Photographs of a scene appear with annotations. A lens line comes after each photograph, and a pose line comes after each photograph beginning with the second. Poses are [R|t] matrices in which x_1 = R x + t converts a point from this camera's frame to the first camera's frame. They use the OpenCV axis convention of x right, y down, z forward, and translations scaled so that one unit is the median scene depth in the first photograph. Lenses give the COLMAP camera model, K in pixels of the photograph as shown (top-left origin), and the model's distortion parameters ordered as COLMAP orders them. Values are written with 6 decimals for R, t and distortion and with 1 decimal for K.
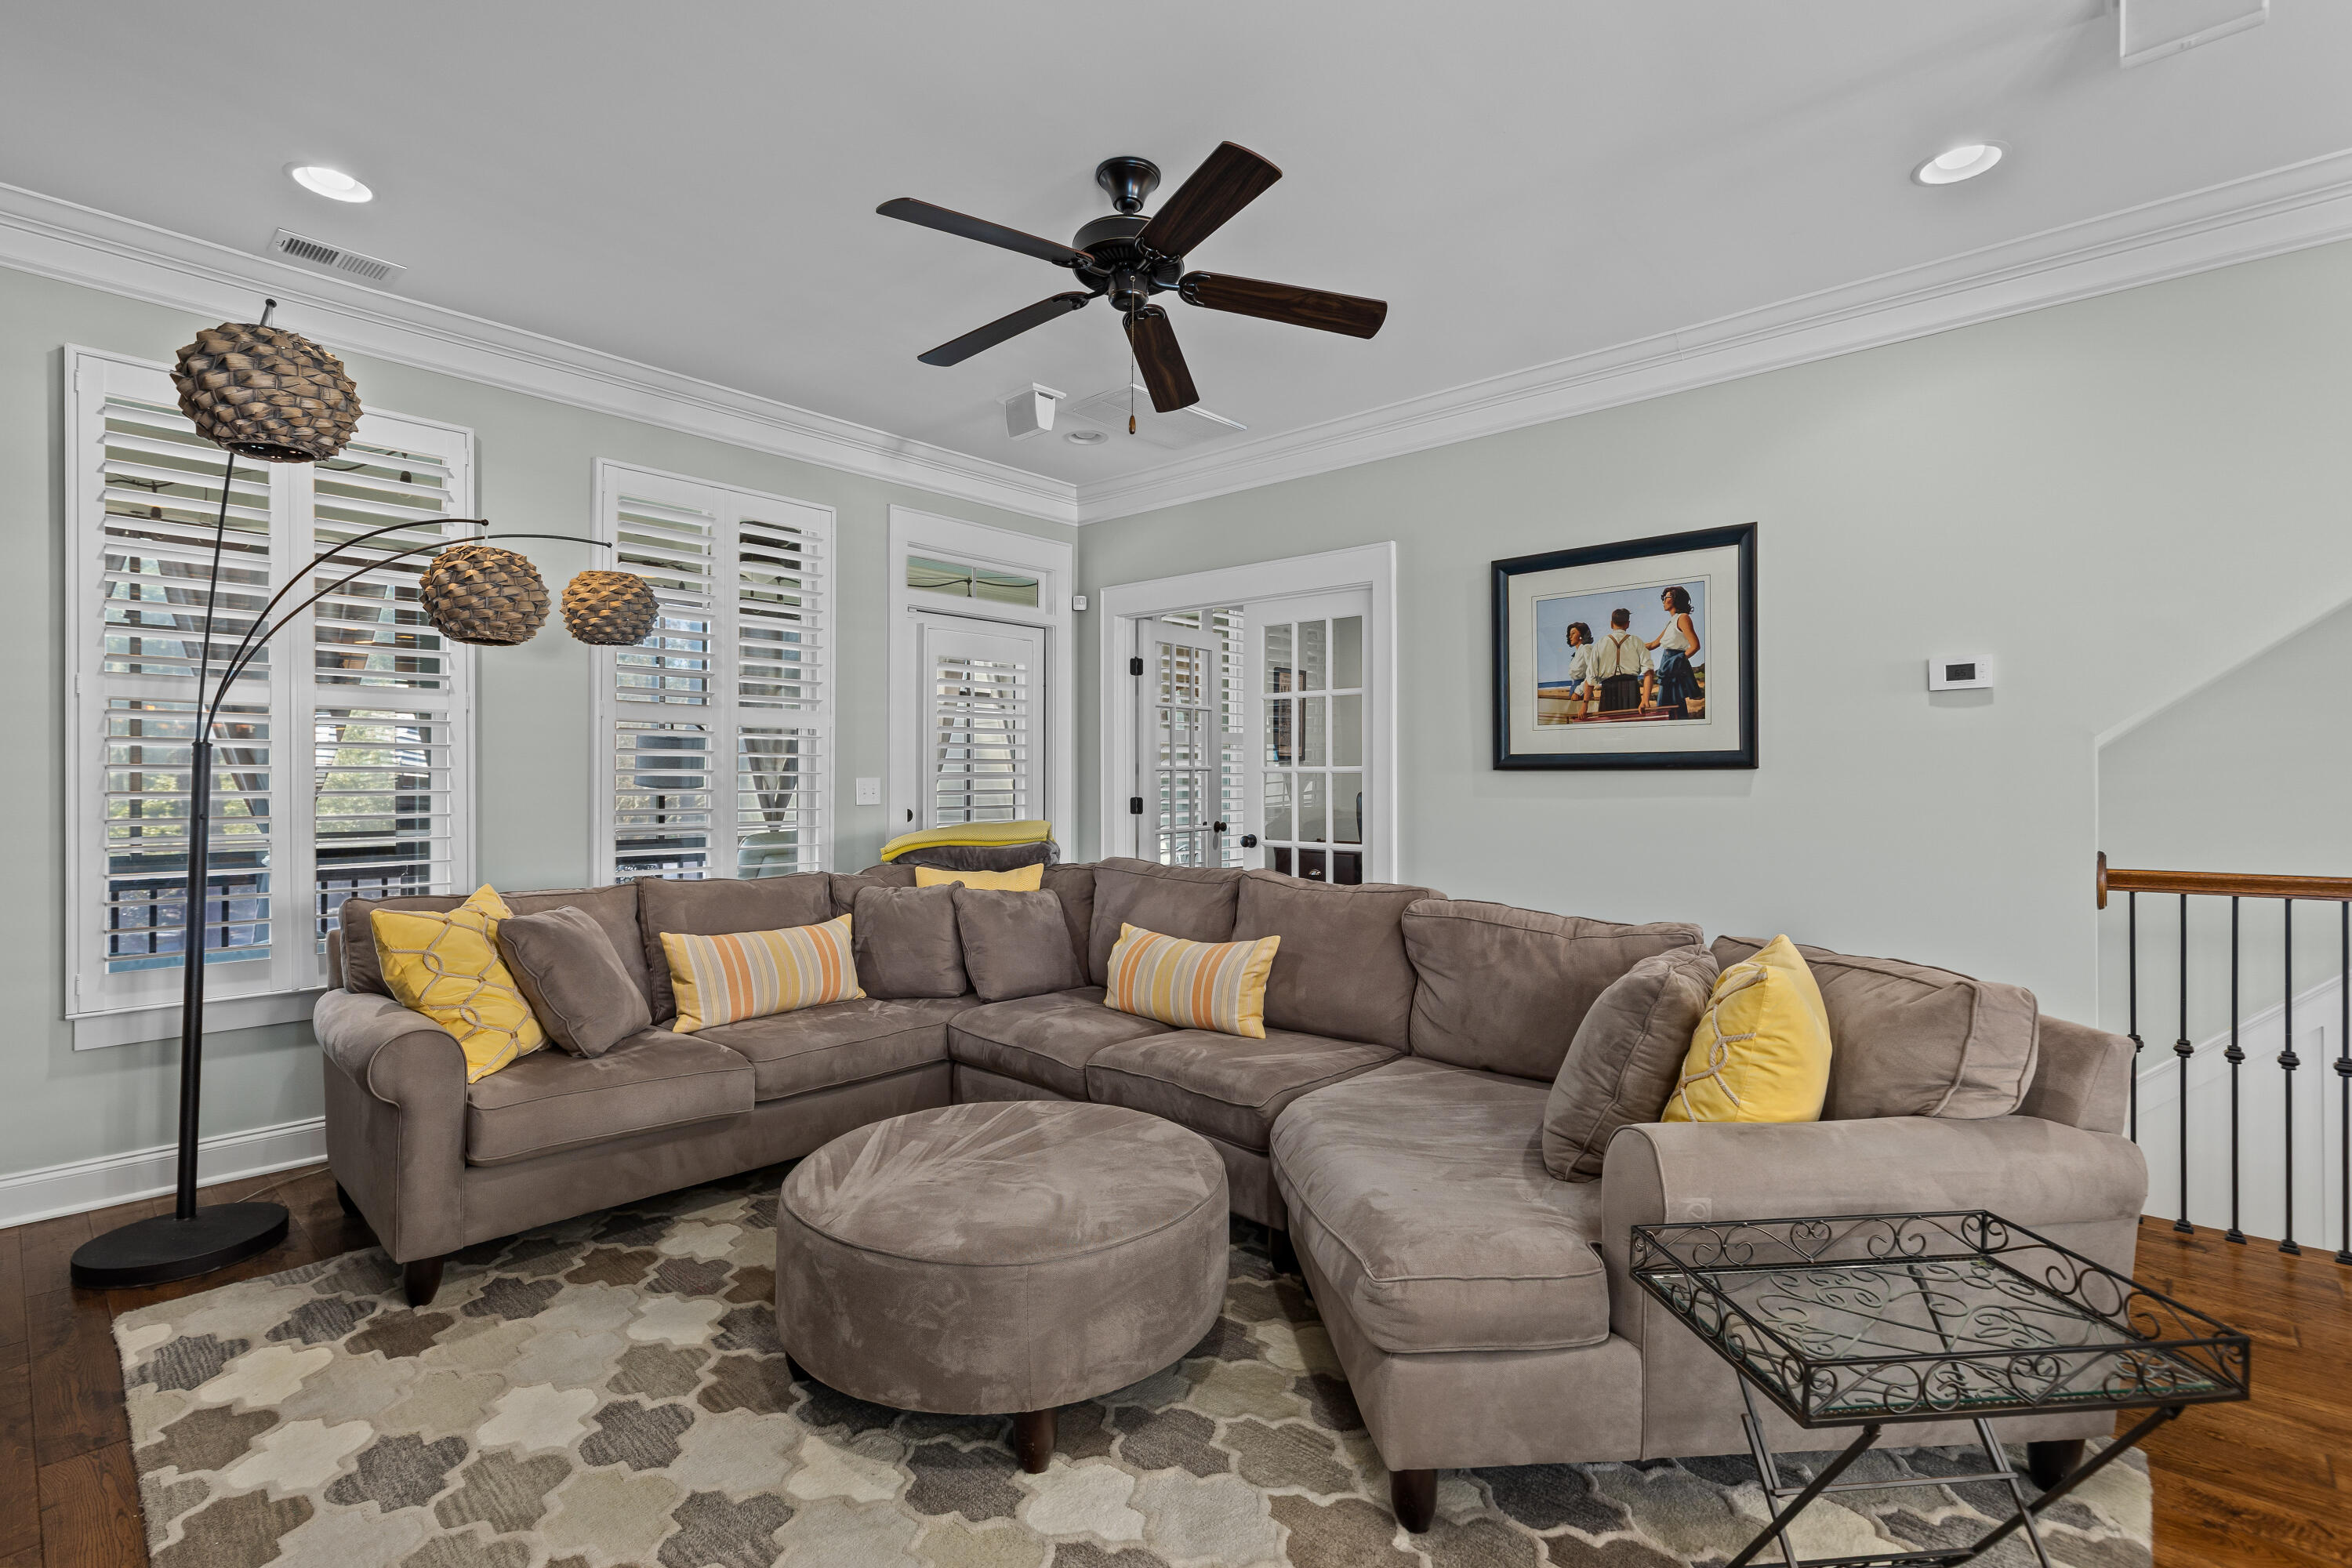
lens RADIAL K [[1051.2, 0, 1176.0], [0, 1051.2, 784.0], [0, 0, 1]] dist [-0.000561, -0.000352]
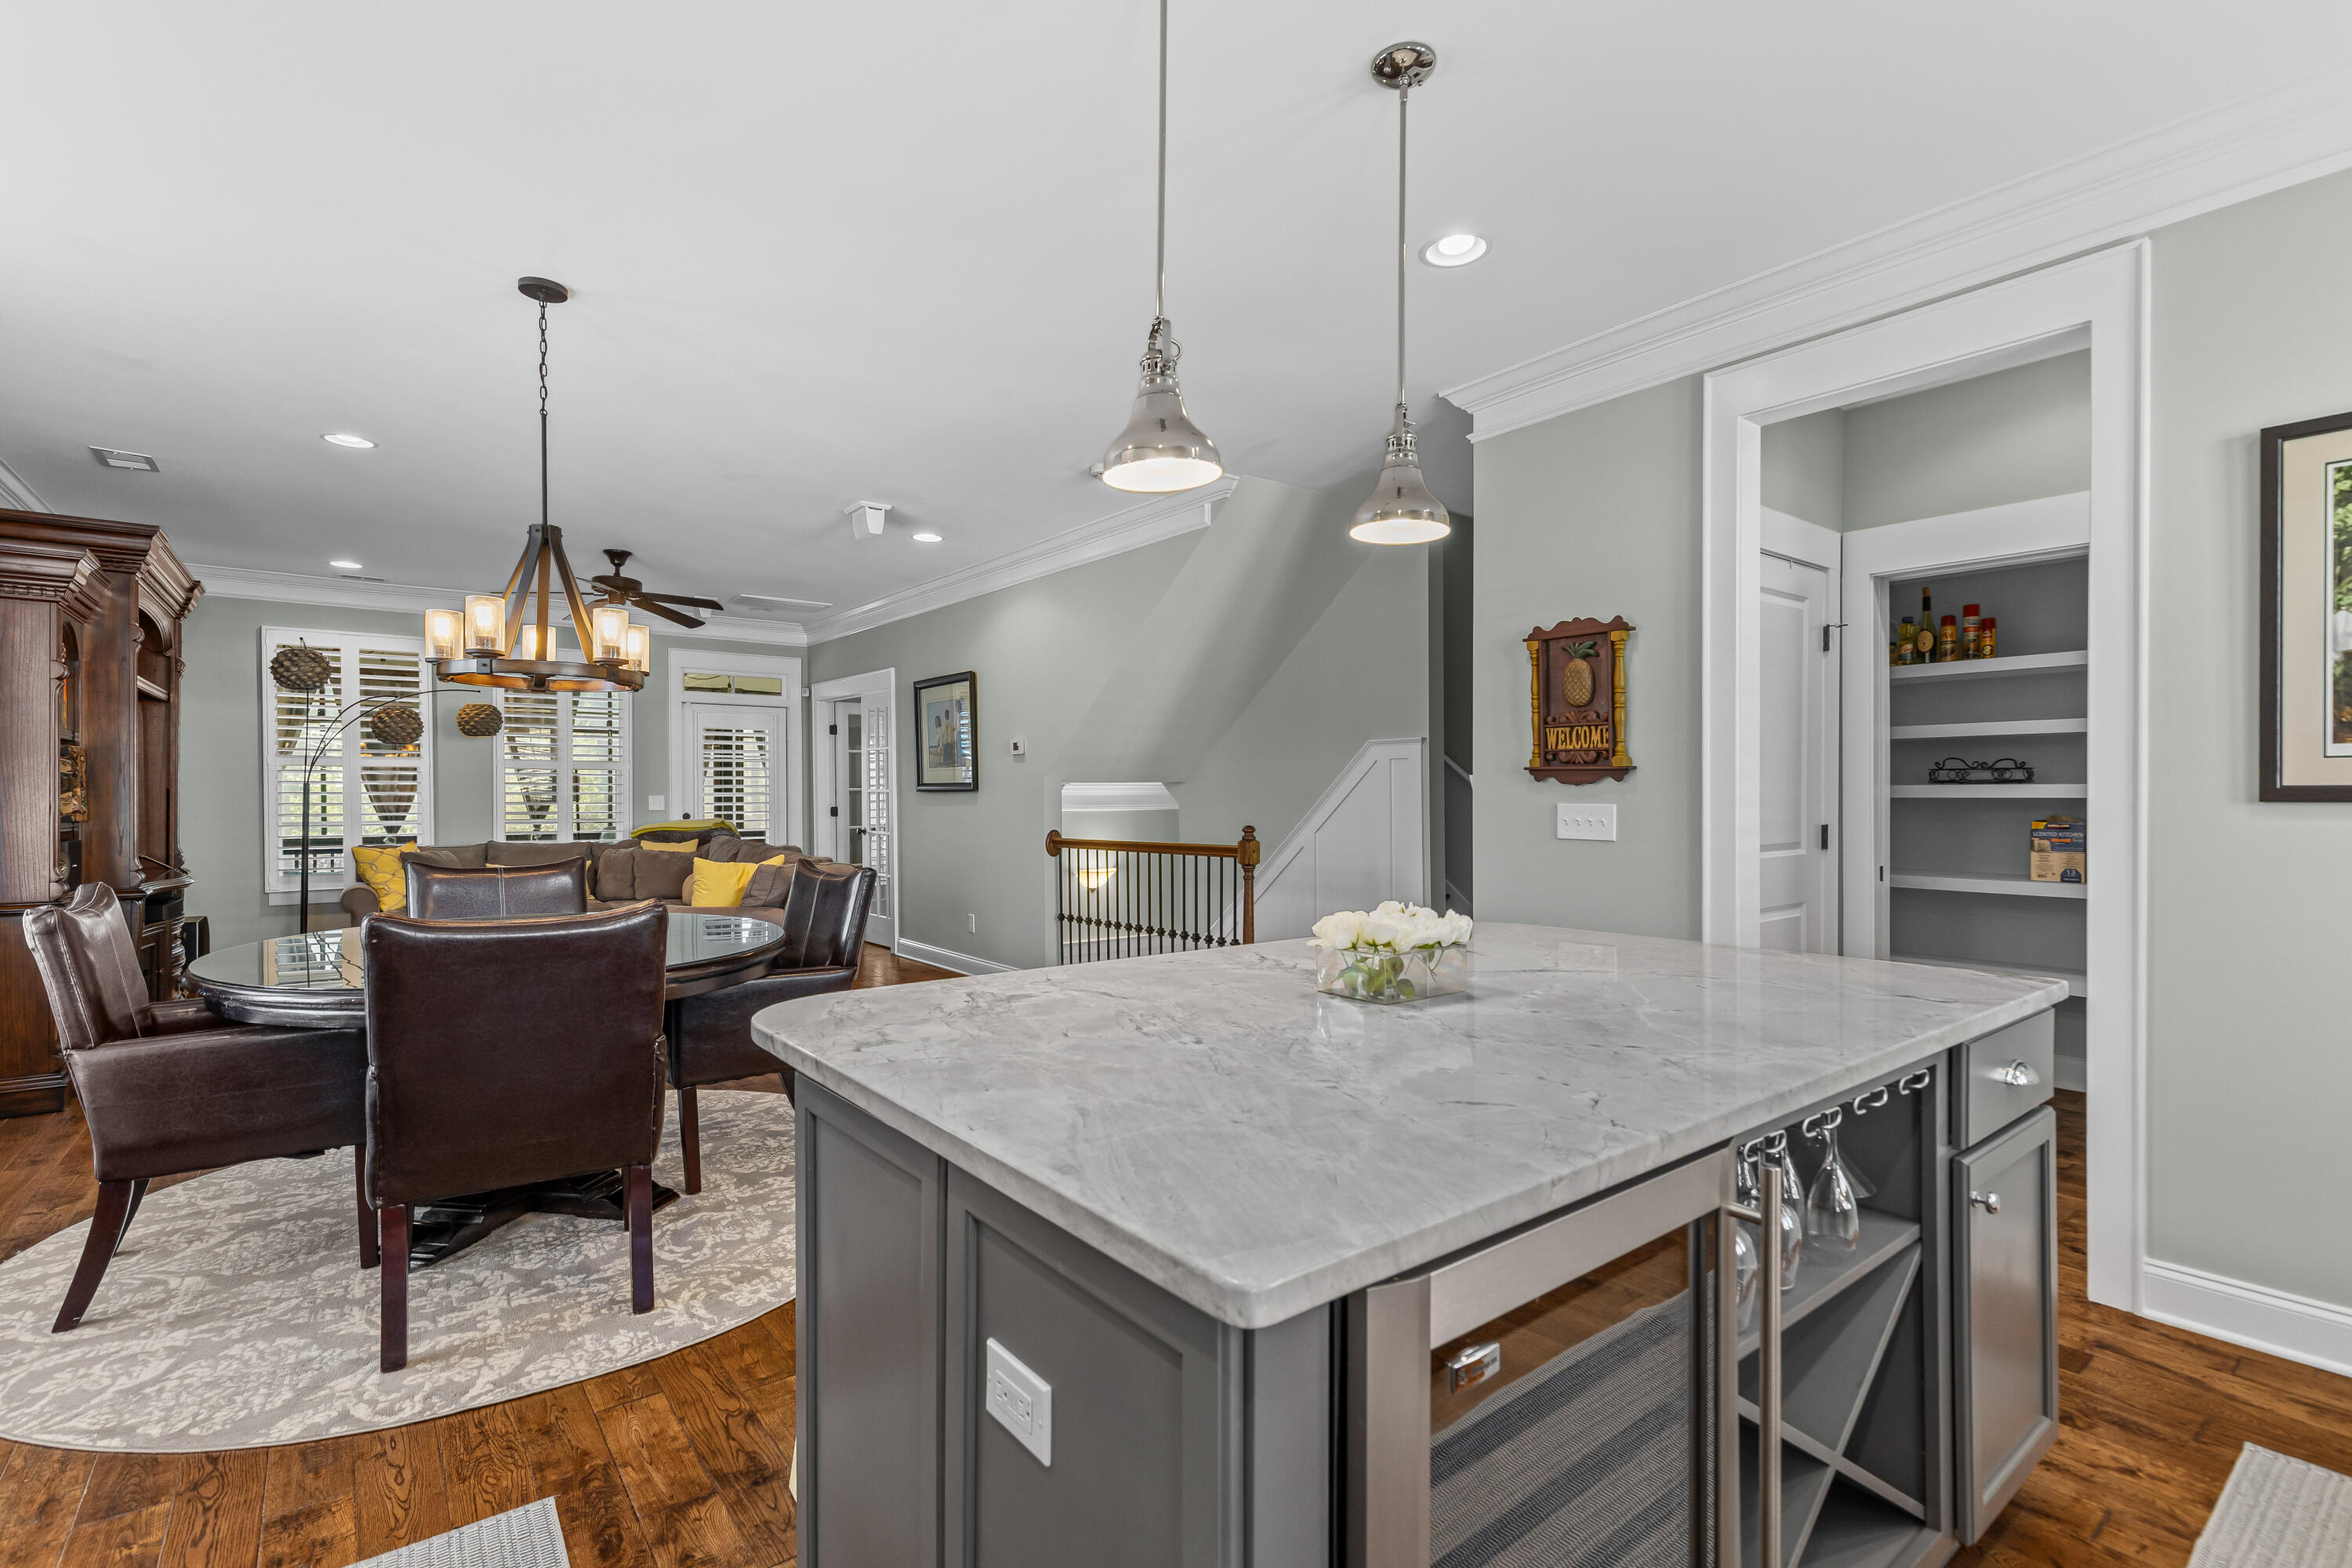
lens RADIAL K [[1057.5, 0, 1177.2], [0, 1057.5, 809.3], [0, 0, 1]] dist [0.003153, 0.000389]
pose [[0.985203, -0.000158, -0.171394, 1.261686], [0.002062, 0.999938, 0.010936, -0.001588], [0.171382, -0.011128, 0.985142, -0.928491]]
